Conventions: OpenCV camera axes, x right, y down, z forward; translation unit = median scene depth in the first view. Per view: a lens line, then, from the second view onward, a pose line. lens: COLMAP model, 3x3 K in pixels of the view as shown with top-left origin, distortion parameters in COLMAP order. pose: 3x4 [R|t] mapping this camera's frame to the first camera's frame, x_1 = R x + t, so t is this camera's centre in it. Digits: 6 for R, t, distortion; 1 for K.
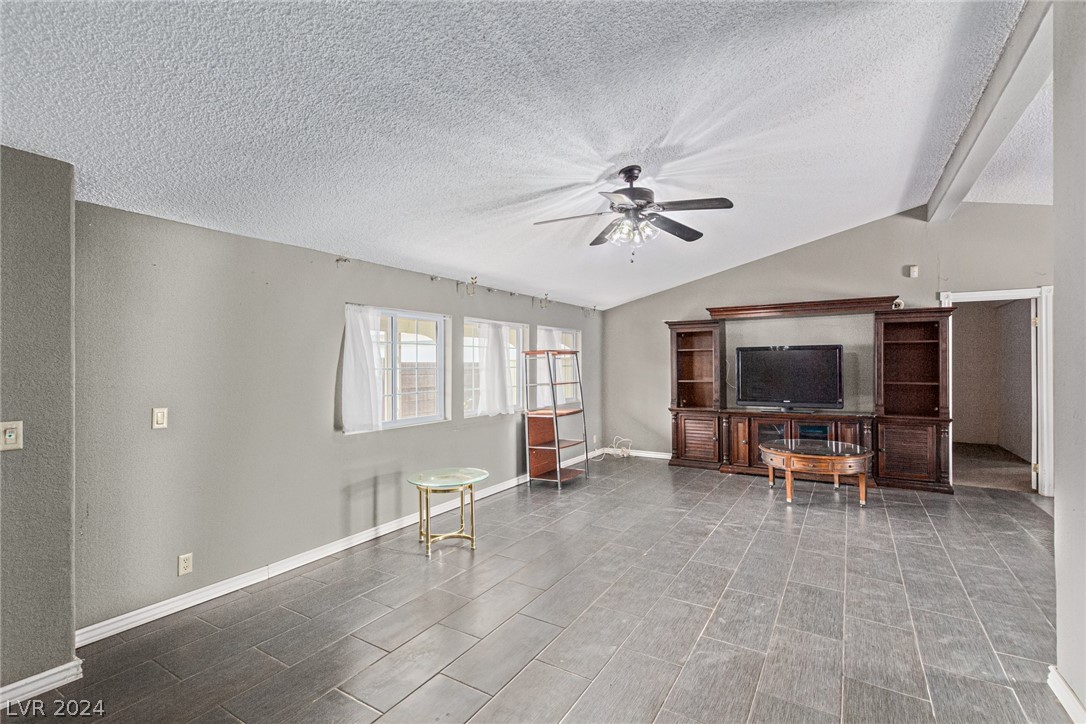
lens RADIAL K [[493.5, 0, 540.4], [0, 493.5, 363.3], [0, 0, 1]] dist [0.000634, -0.000323]
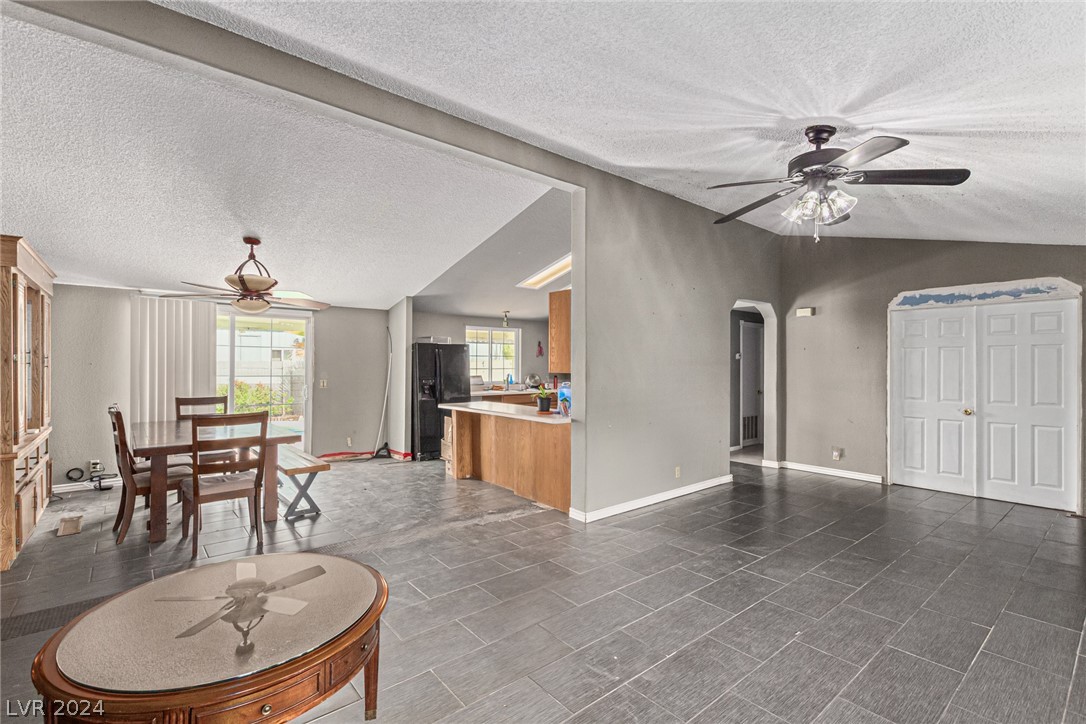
lens RADIAL K [[490.7, 0, 544.4], [0, 490.7, 363.6], [0, 0, 1]] dist [0.002811, -0.000650]
pose [[-0.950533, 0.000663, 0.310624, 0.232511], [-0.000497, 0.999993, -0.003657, 0.000031], [-0.310624, -0.003631, -0.950526, 1.223984]]
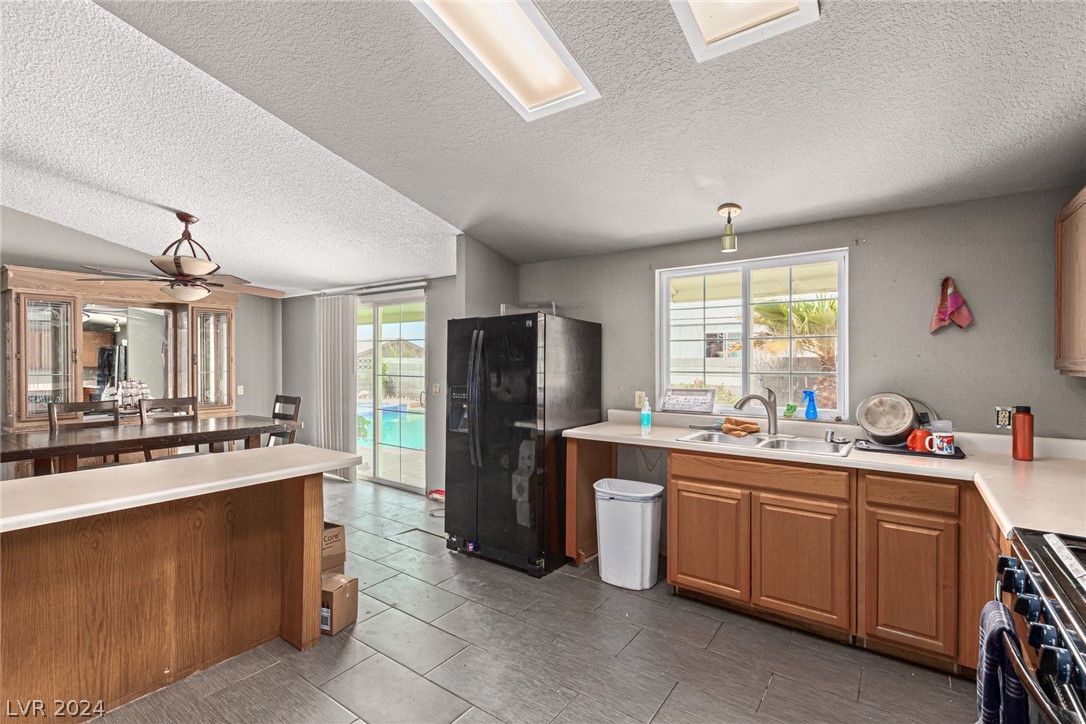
lens RADIAL K [[499.0, 0, 547.7], [0, 499.0, 362.1], [0, 0, 1]] dist [0.008031, -0.000118]
pose [[0.065891, 0.000903, 0.997826, 0.276374], [-0.001917, 0.999998, -0.000779, -0.000886], [-0.997825, -0.001861, 0.065893, -0.133420]]
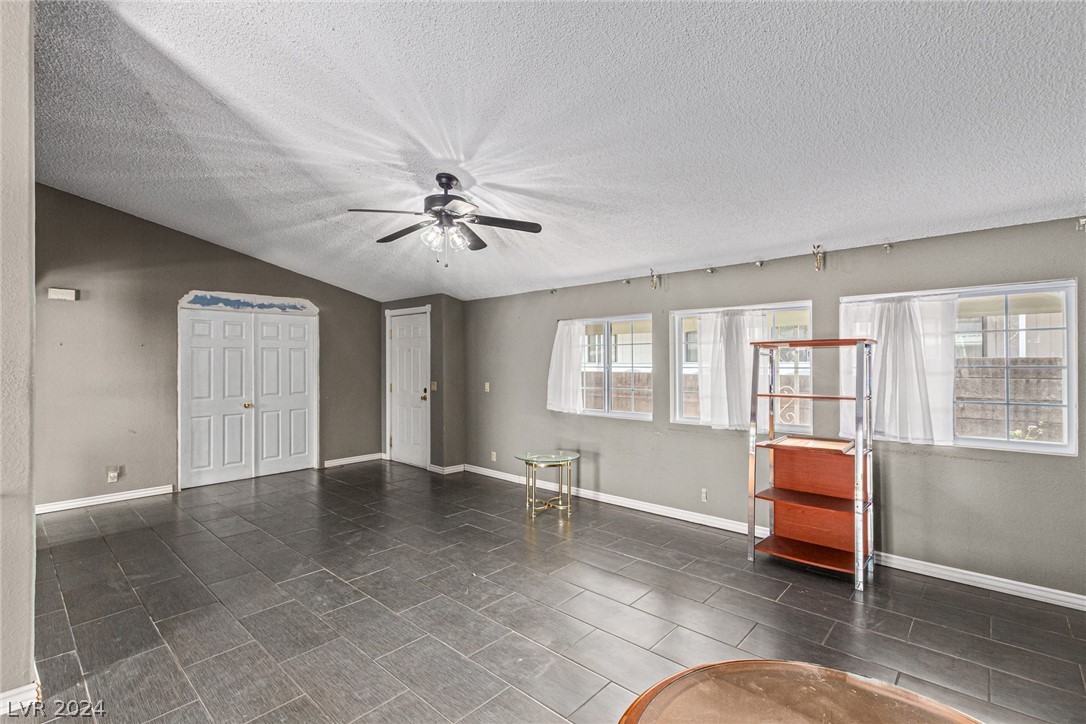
lens RADIAL K [[495.7, 0, 546.0], [0, 495.7, 358.0], [0, 0, 1]] dist [0.000657, -0.000204]
pose [[-0.179380, -0.002182, -0.983777, 0.744552], [0.007958, 0.999962, -0.003669, -0.005590], [0.983748, -0.008487, -0.179356, 0.886803]]
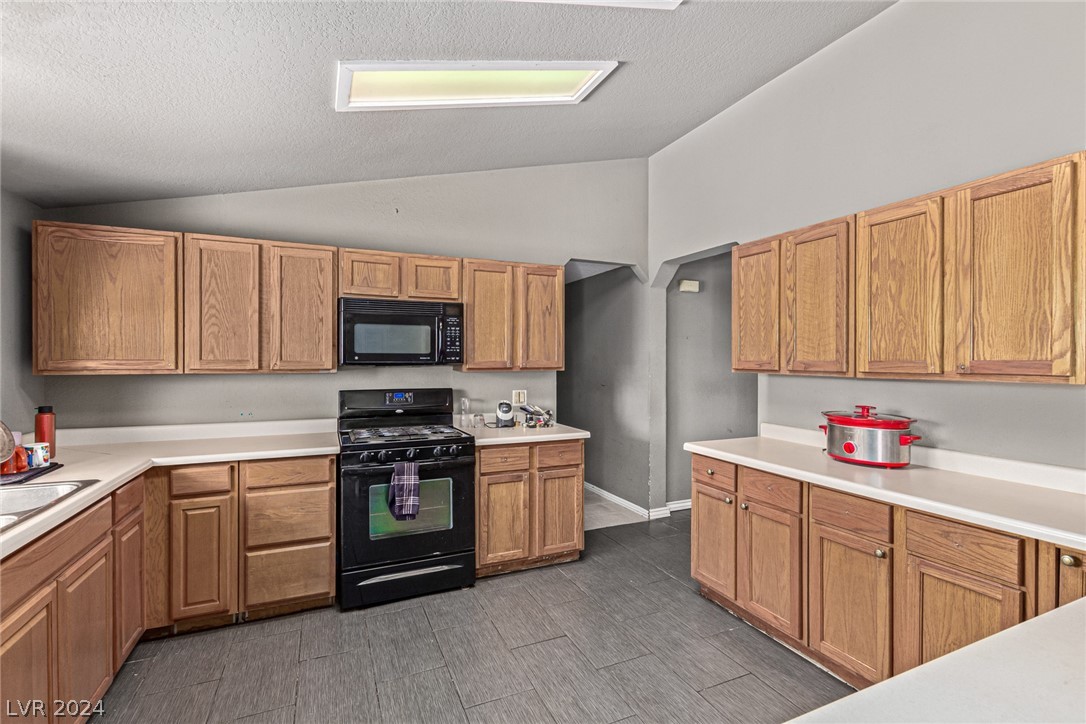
lens RADIAL K [[499.0, 0, 547.7], [0, 499.0, 362.1], [0, 0, 1]] dist [0.008031, -0.000118]
pose [[-0.559643, 0.007834, -0.828697, 0.889023], [0.003548, 0.999969, 0.007057, -0.004906], [0.828726, 0.001009, -0.559654, 0.119062]]
